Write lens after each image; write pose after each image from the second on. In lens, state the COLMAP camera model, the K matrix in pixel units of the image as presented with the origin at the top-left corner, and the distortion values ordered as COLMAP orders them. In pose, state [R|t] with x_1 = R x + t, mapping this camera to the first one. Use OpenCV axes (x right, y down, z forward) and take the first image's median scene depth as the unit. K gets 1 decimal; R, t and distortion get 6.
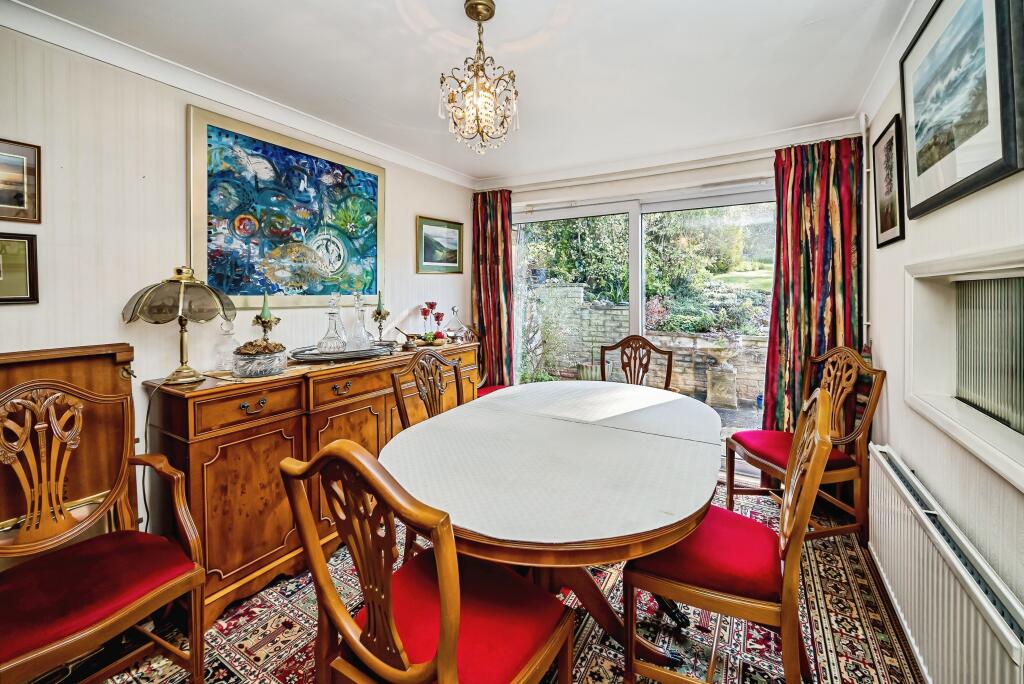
lens RADIAL K [[419.3, 0, 512.5], [0, 419.3, 294.0], [0, 0, 1]] dist [-0.000208, 0.000011]
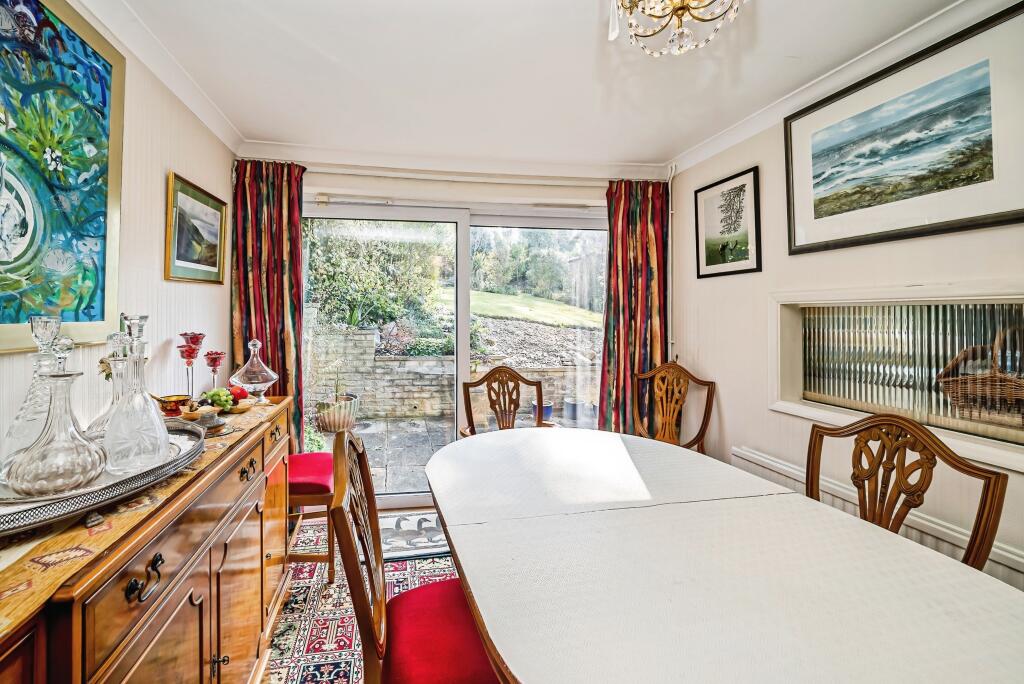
lens RADIAL K [[433.0, 0, 511.8], [0, 433.0, 307.6], [0, 0, 1]] dist [-0.000142, -0.000017]
pose [[0.774467, 0.010821, 0.632522, -0.249845], [0.001377, 0.999822, -0.018790, -0.003235], [-0.632613, 0.015424, 0.774315, 0.314302]]
